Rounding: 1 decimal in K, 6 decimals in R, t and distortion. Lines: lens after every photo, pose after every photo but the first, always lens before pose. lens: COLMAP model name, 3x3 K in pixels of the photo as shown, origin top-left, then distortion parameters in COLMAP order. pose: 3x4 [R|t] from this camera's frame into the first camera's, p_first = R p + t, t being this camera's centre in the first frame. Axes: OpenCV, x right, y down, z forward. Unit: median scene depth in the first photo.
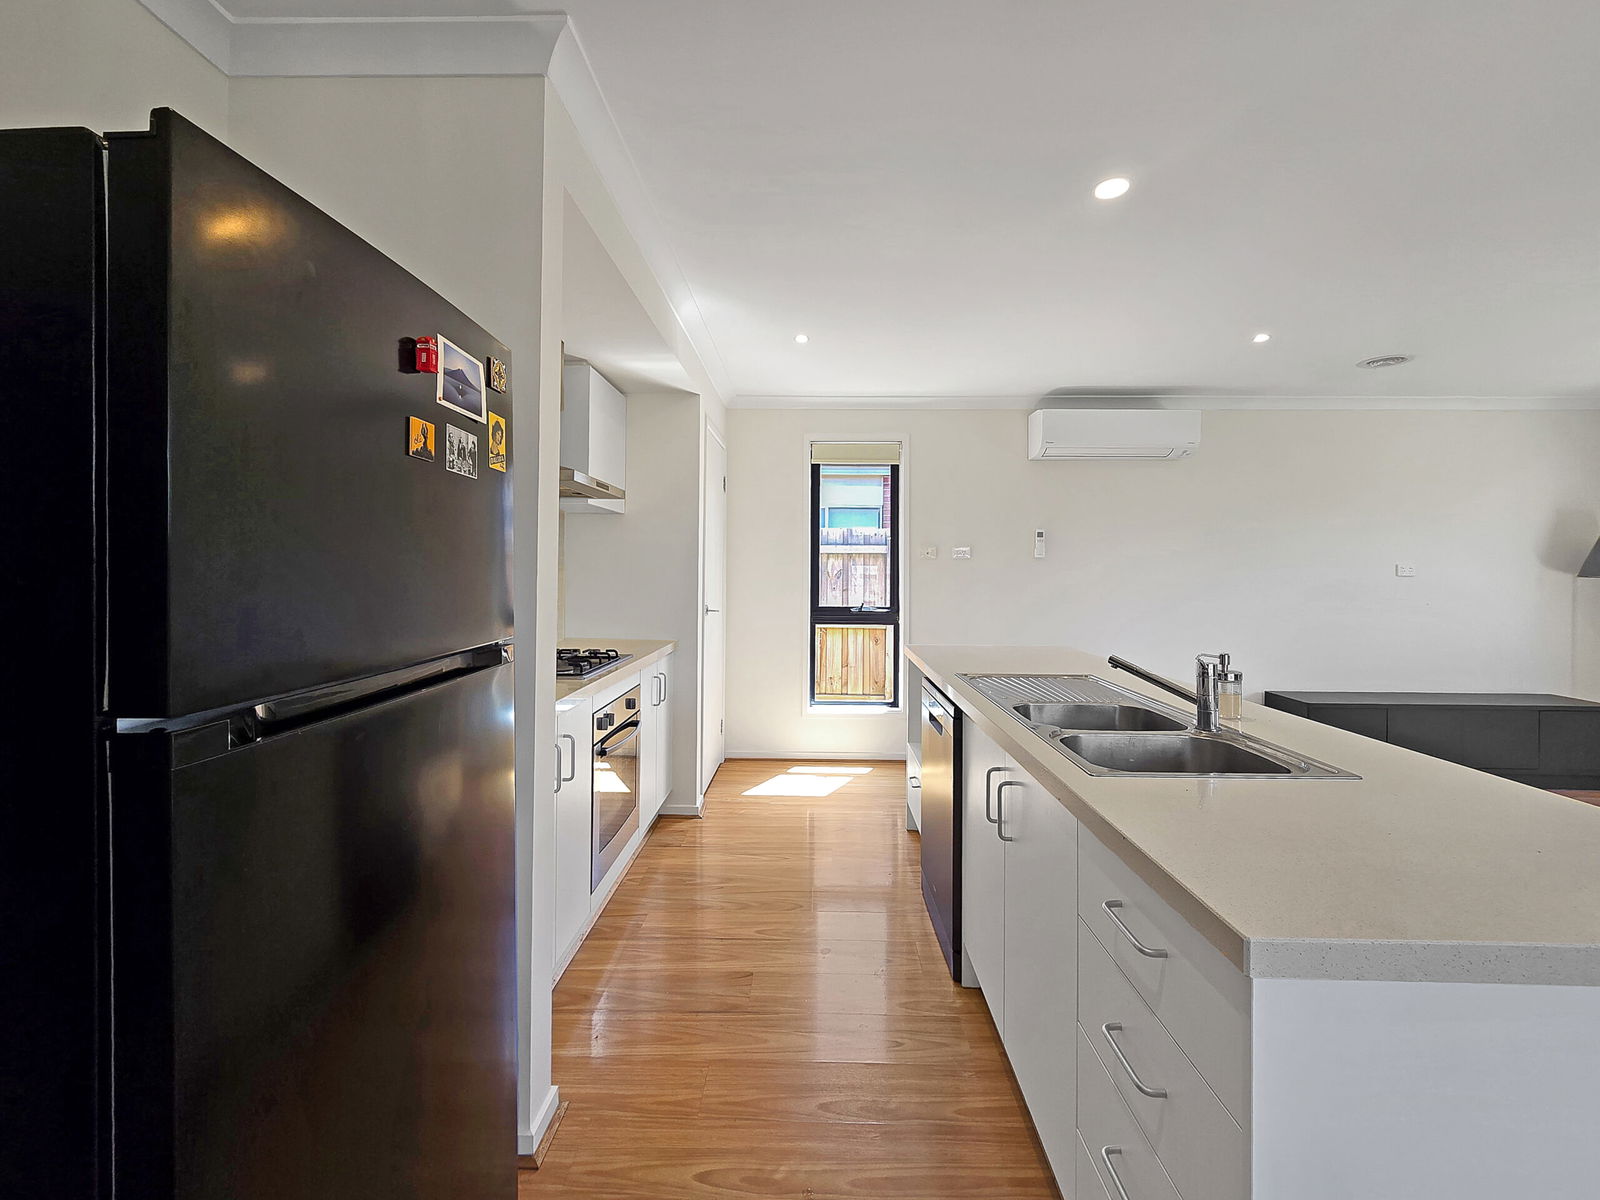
lens RADIAL K [[665.6, 0, 804.3], [0, 665.6, 563.9], [0, 0, 1]] dist [-0.004347, 0.000068]
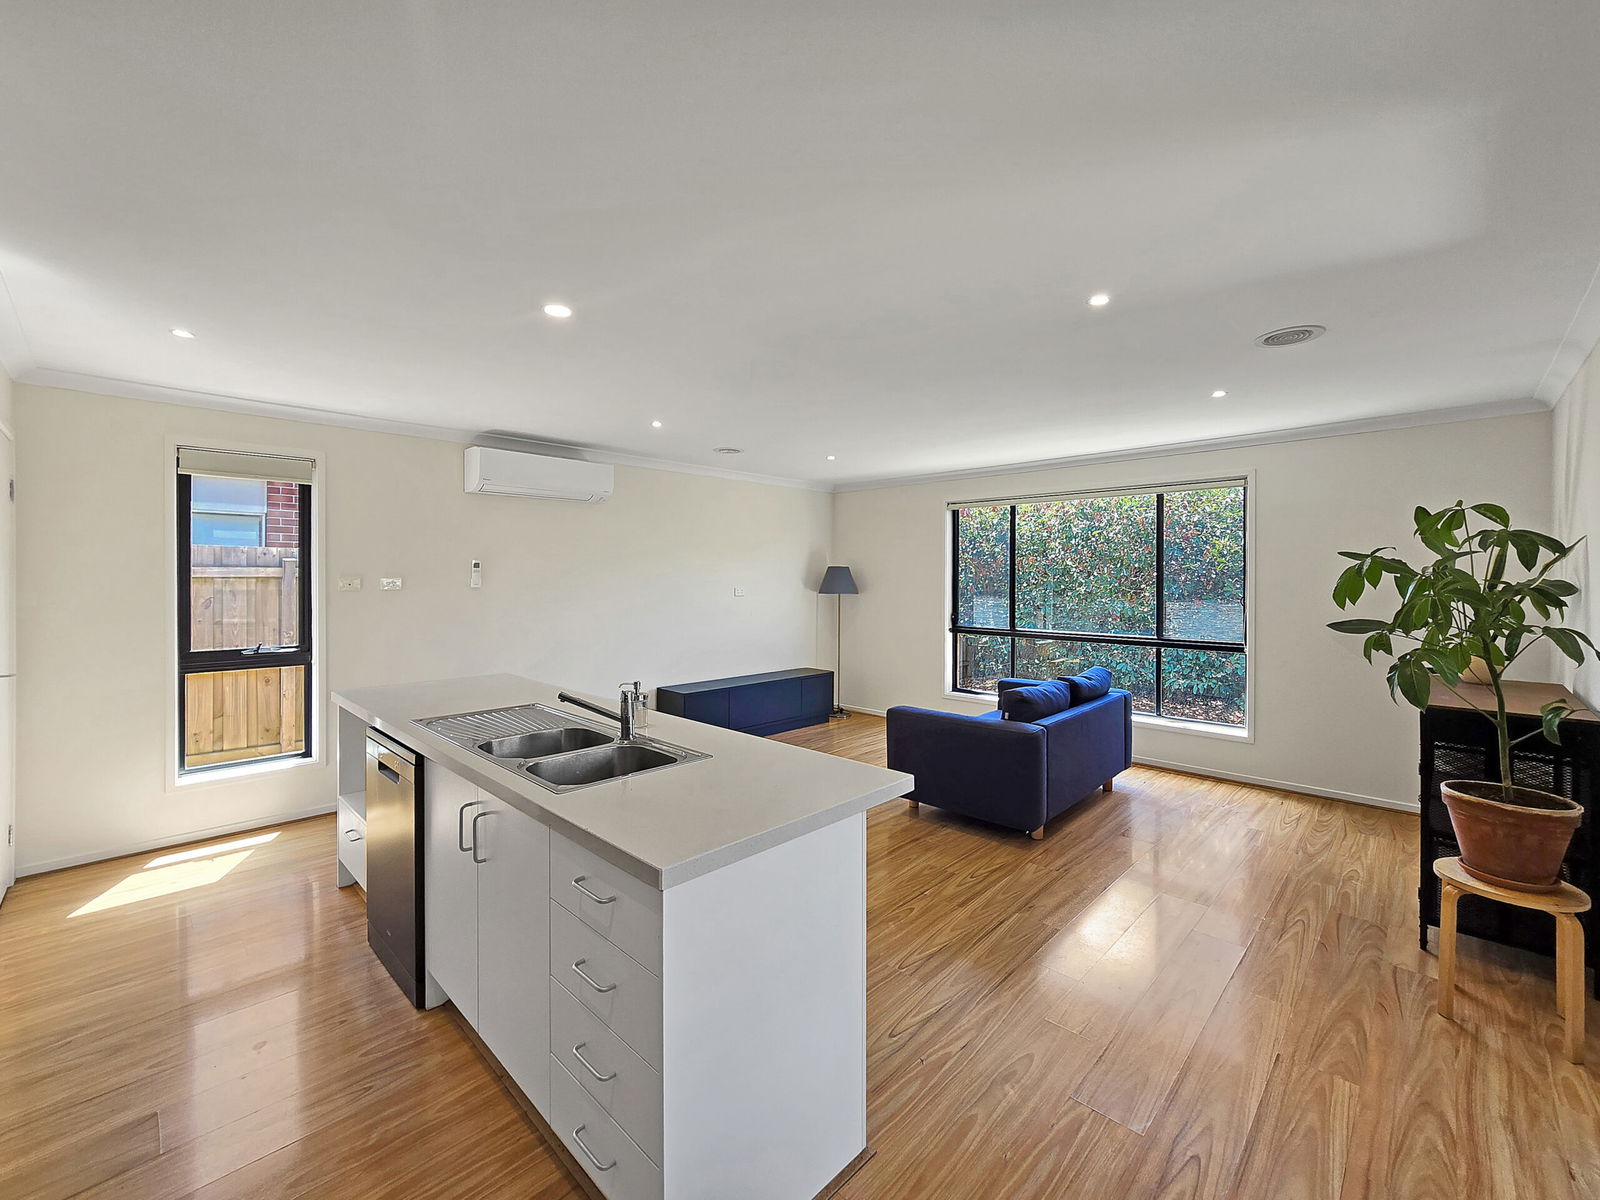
lens RADIAL K [[665.6, 0, 797.0], [0, 665.6, 583.2], [0, 0, 1]] dist [-0.004347, 0.000068]
pose [[0.682796, -0.010371, 0.730536, -0.107168], [-0.006955, 0.999762, 0.020693, -0.069229], [-0.730576, -0.019210, 0.682561, -0.133481]]
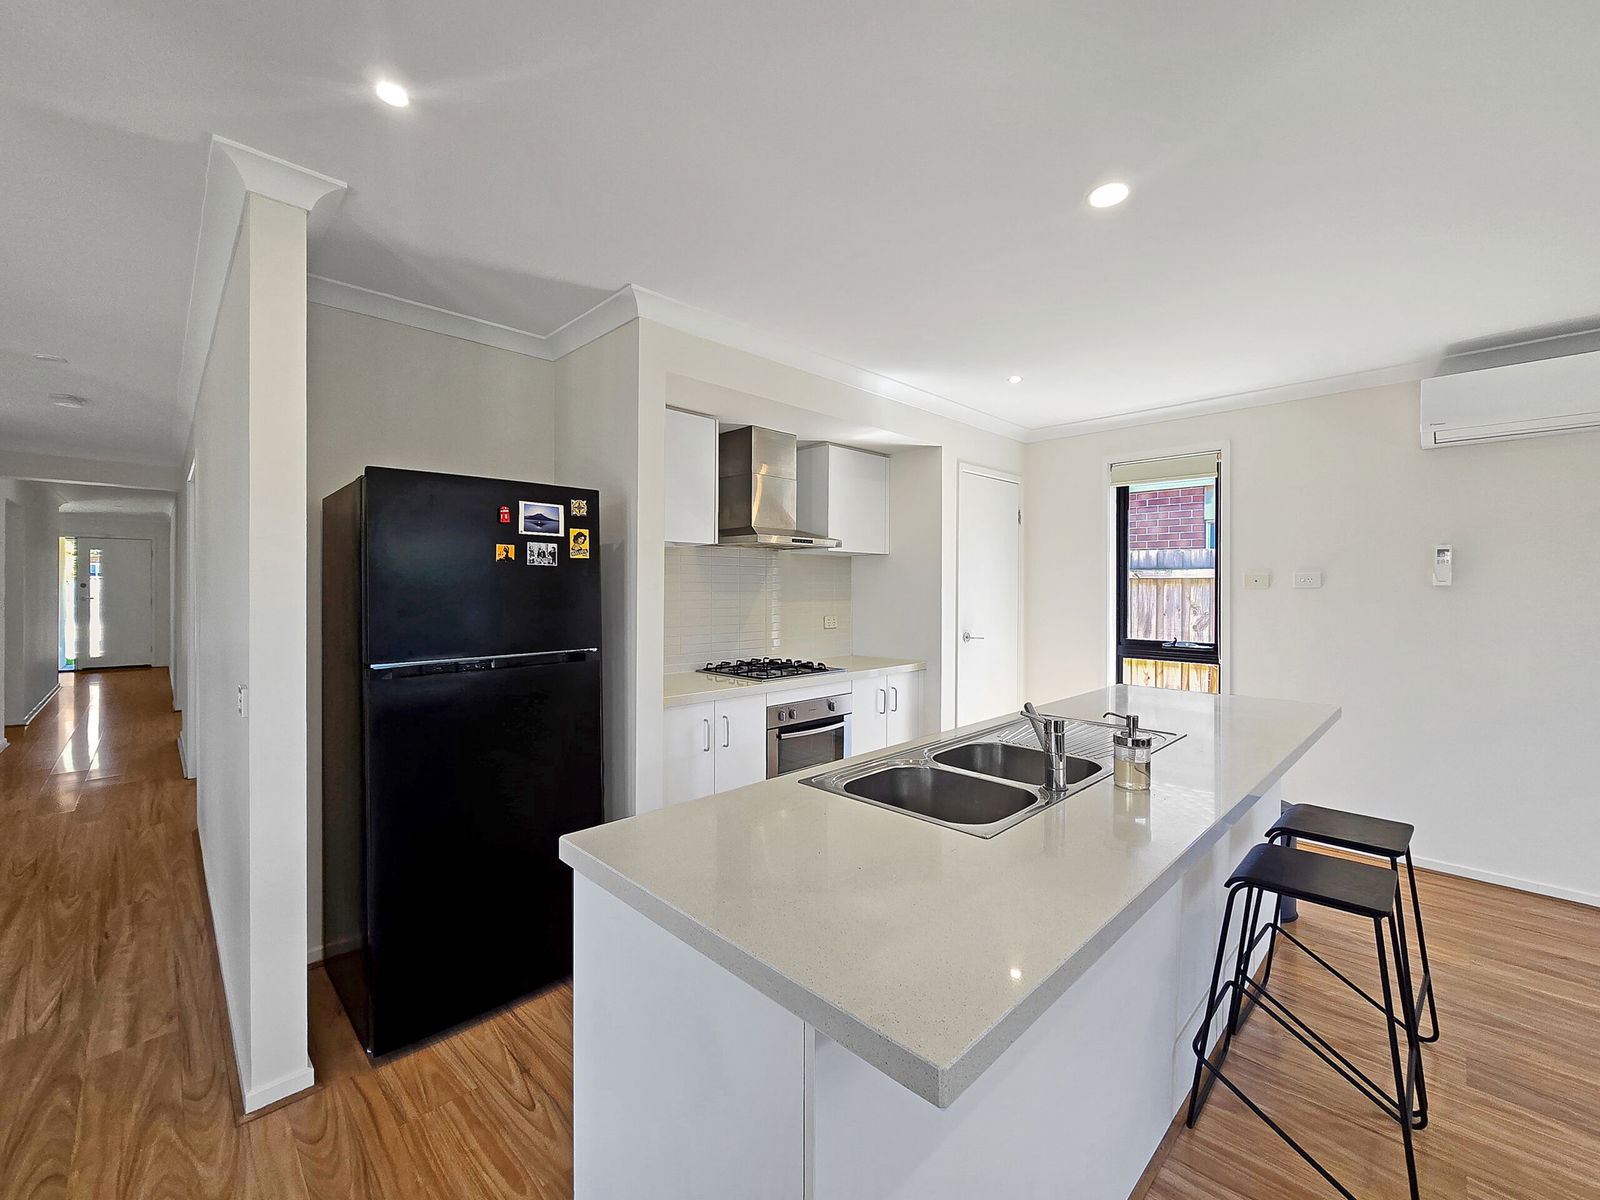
lens RADIAL K [[665.6, 0, 810.0], [0, 665.6, 589.9], [0, 0, 1]] dist [-0.004347, 0.000068]
pose [[0.719598, -0.000465, -0.694390, 0.606592], [0.008100, 0.999937, 0.007724, -0.026742], [0.694343, -0.011183, 0.719557, 0.039398]]
